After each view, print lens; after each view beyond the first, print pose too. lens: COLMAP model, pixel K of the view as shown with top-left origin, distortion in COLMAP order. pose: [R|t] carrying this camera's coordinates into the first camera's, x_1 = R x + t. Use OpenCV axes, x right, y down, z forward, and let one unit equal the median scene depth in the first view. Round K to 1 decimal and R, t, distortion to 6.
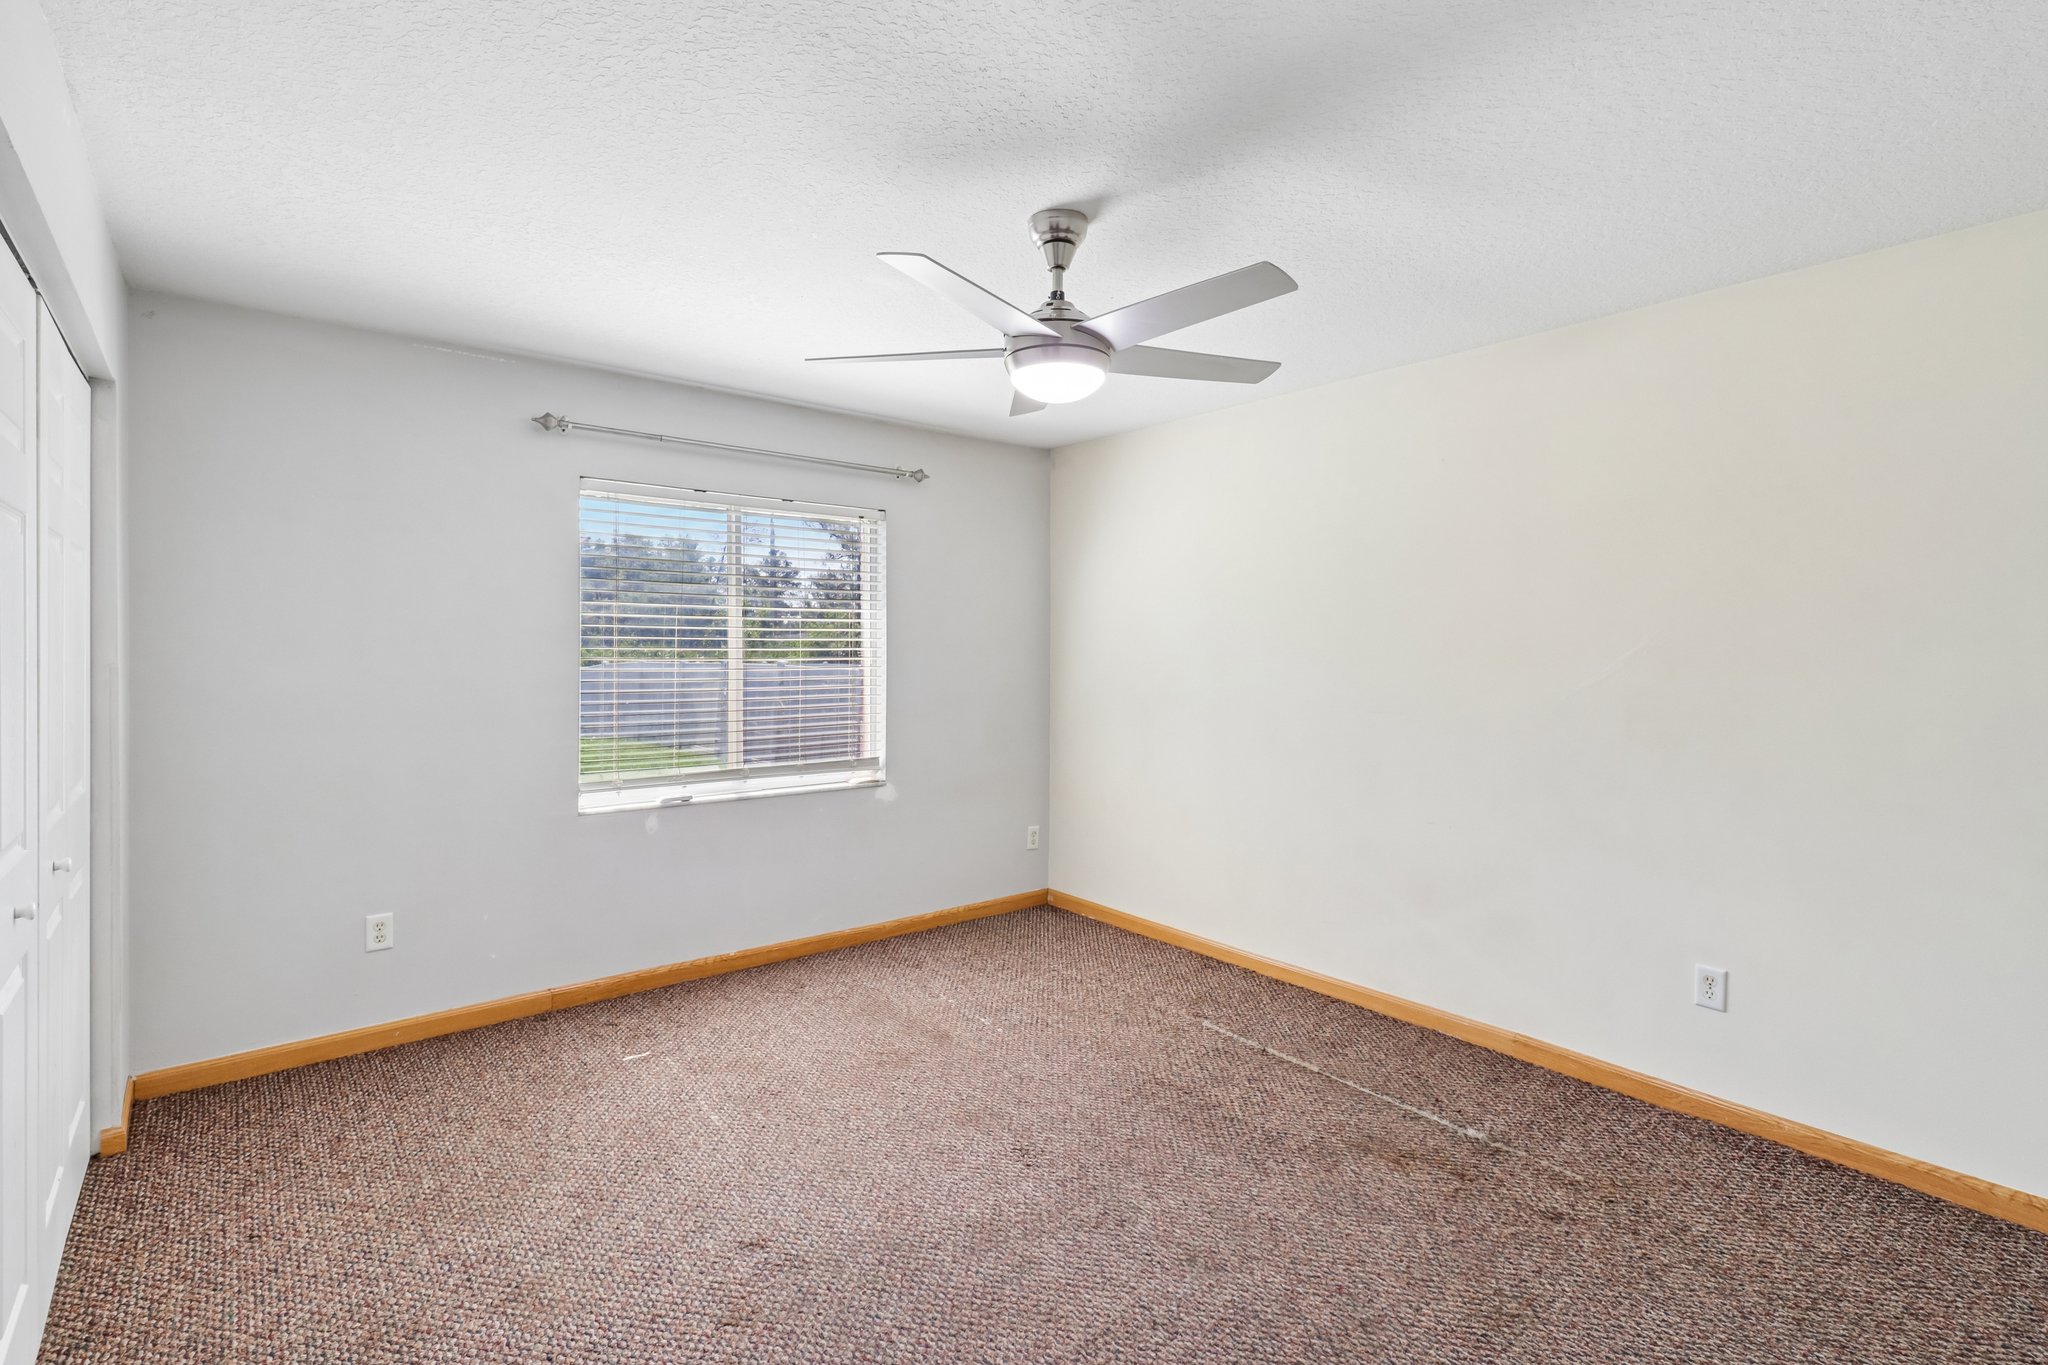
lens RADIAL K [[947.6, 0, 1024.7], [0, 947.6, 655.9], [0, 0, 1]] dist [0.016594, -0.000759]
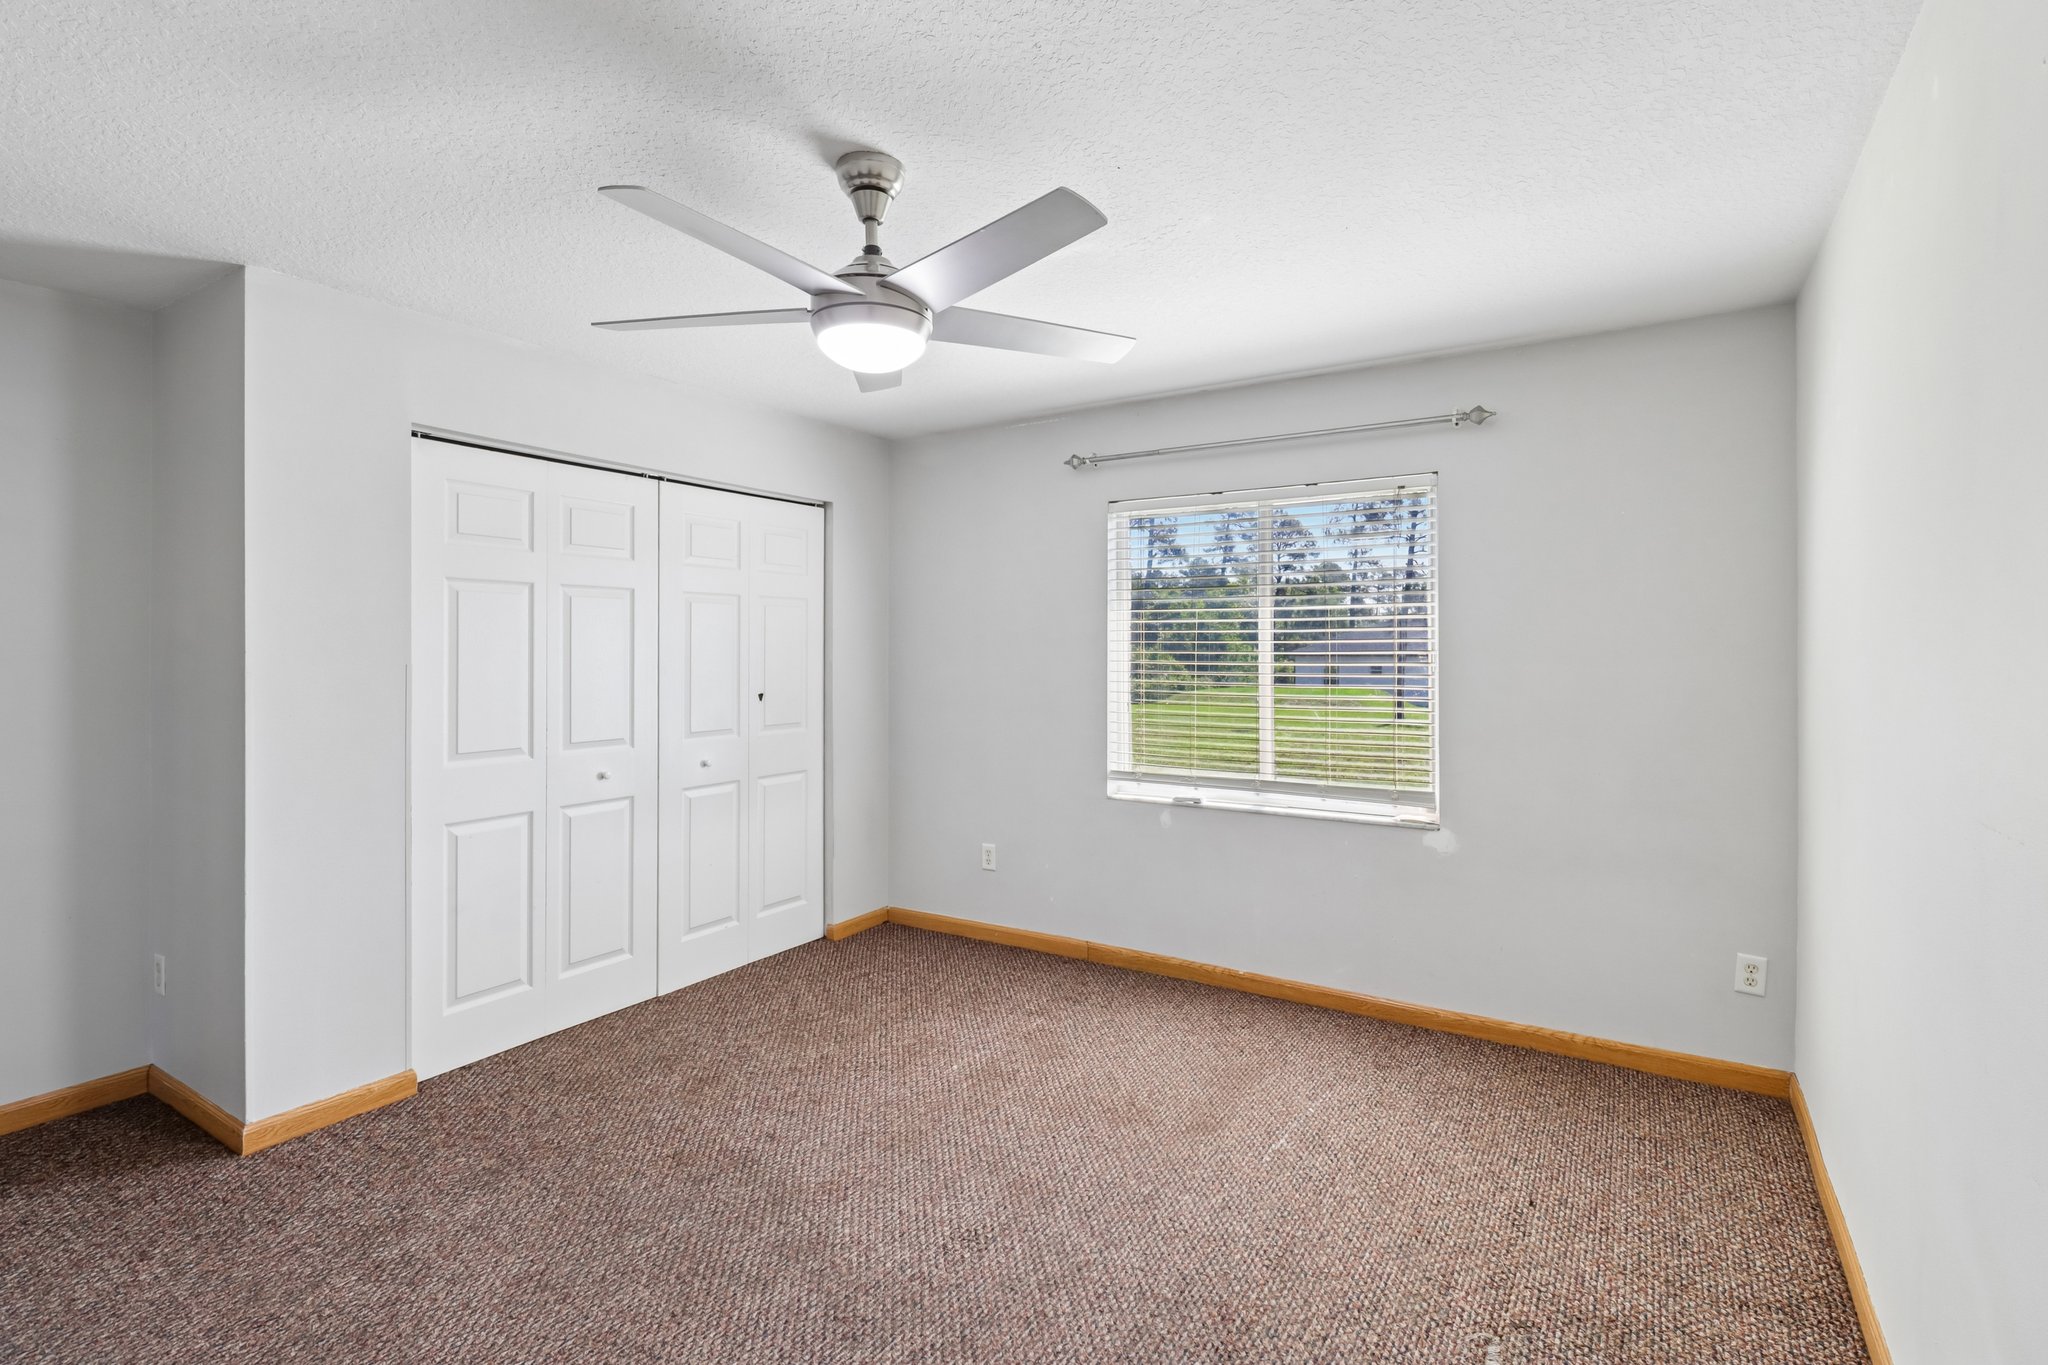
lens RADIAL K [[947.6, 0, 1024.7], [0, 947.6, 655.9], [0, 0, 1]] dist [0.016594, -0.000759]
pose [[0.336524, 0.000919, -0.941675, 0.543138], [-0.007372, 0.999971, -0.001658, -0.000887], [0.941646, 0.007501, 0.336521, 0.496451]]
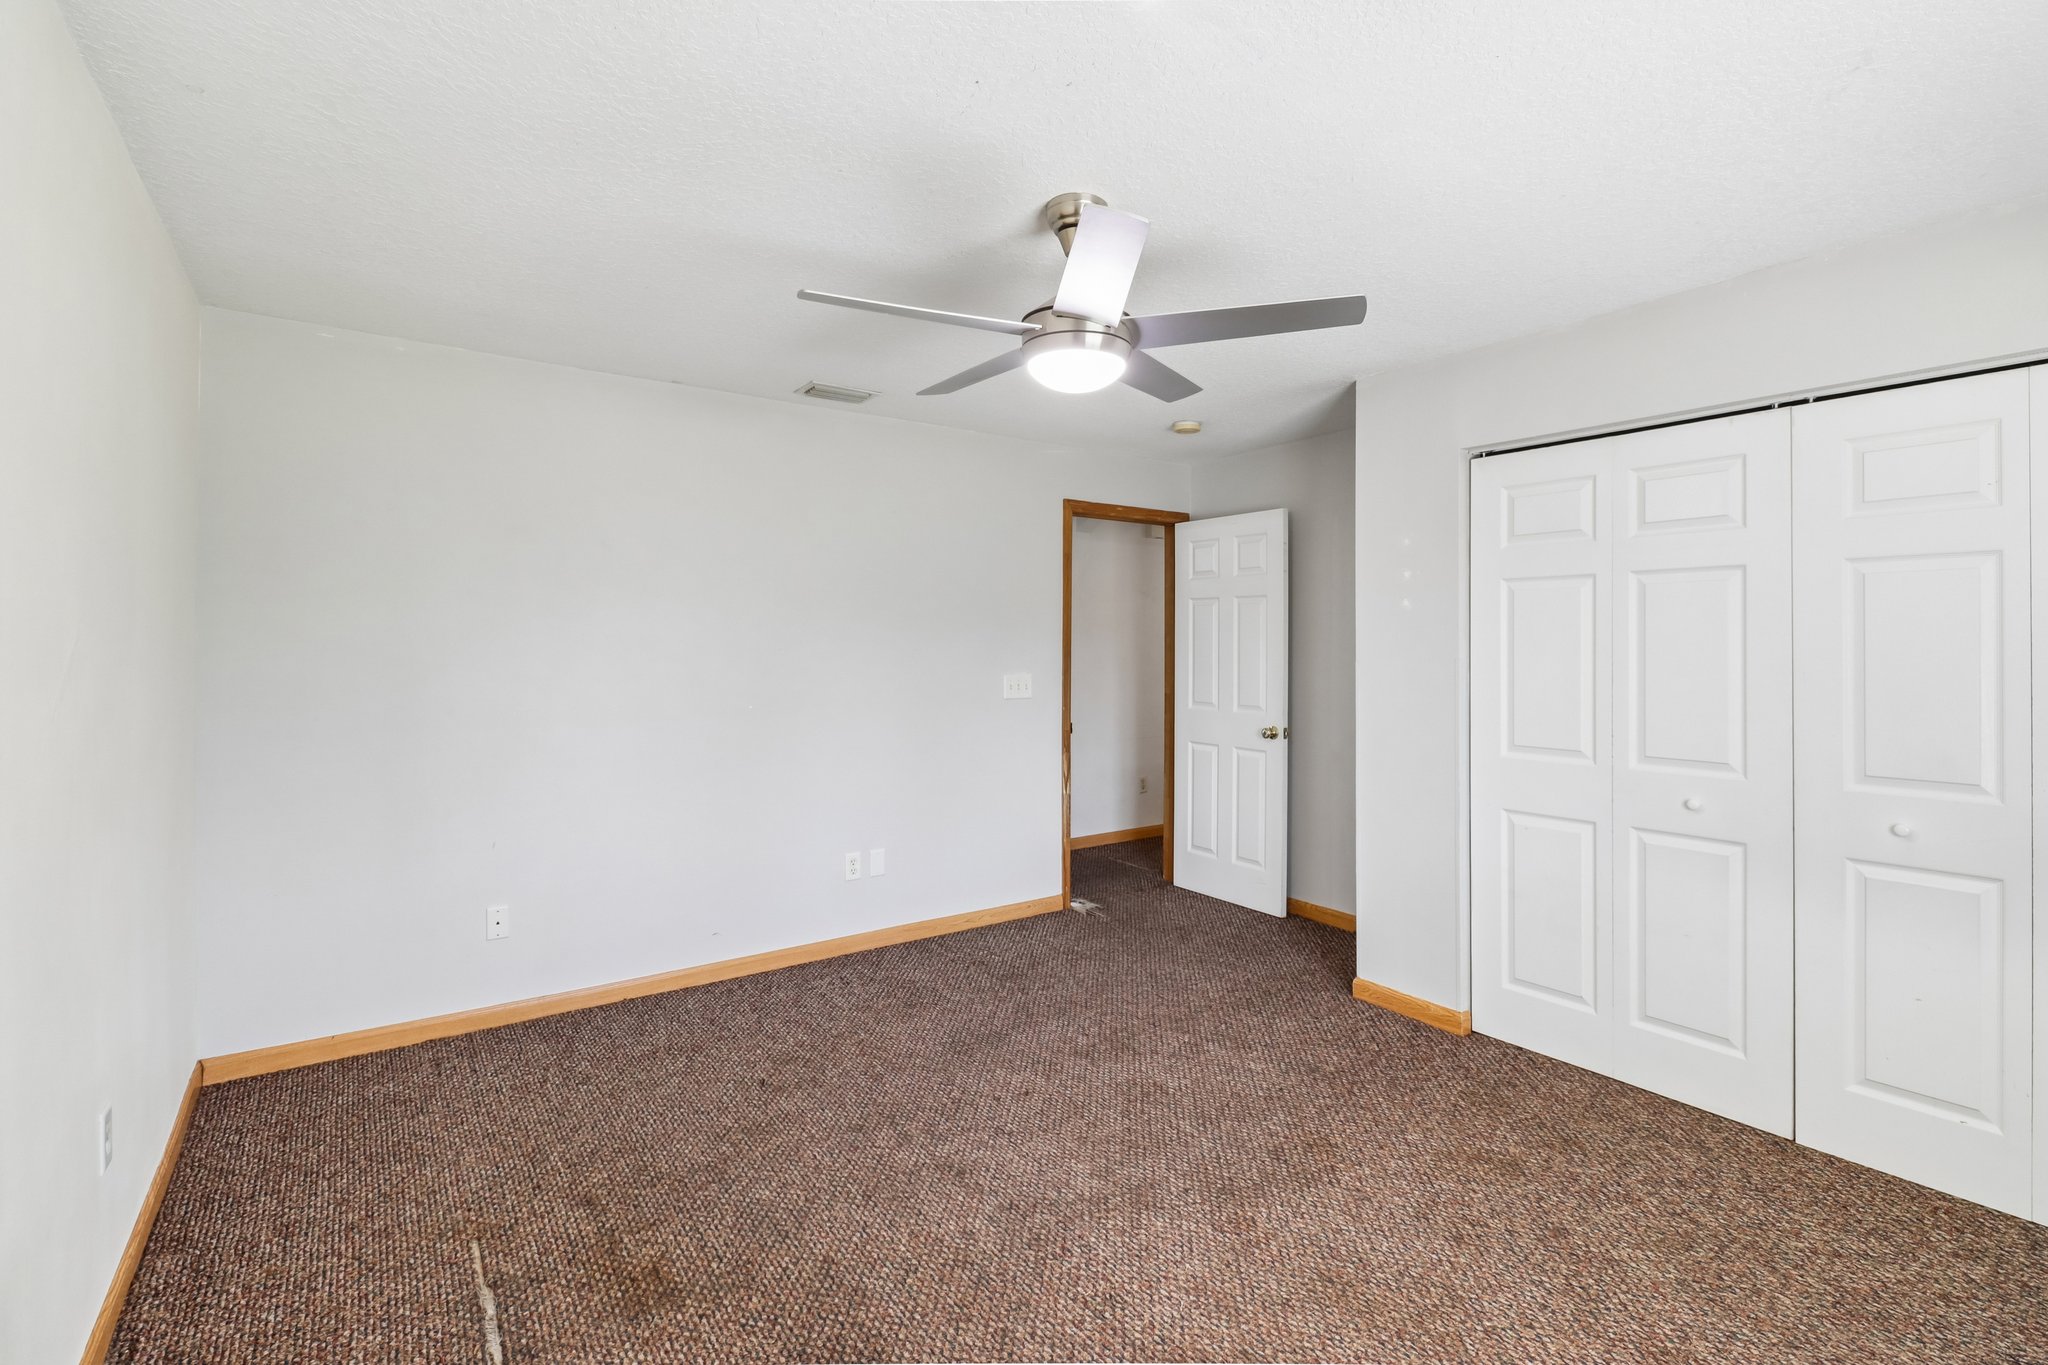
lens RADIAL K [[939.5, 0, 1029.9], [0, 939.5, 639.8], [0, 0, 1]] dist [-0.013246, -0.000807]
pose [[-0.999060, -0.007137, 0.042756, 0.027675], [-0.006994, 0.999969, 0.003490, -0.009750], [-0.042780, 0.003188, -0.999079, 1.153203]]
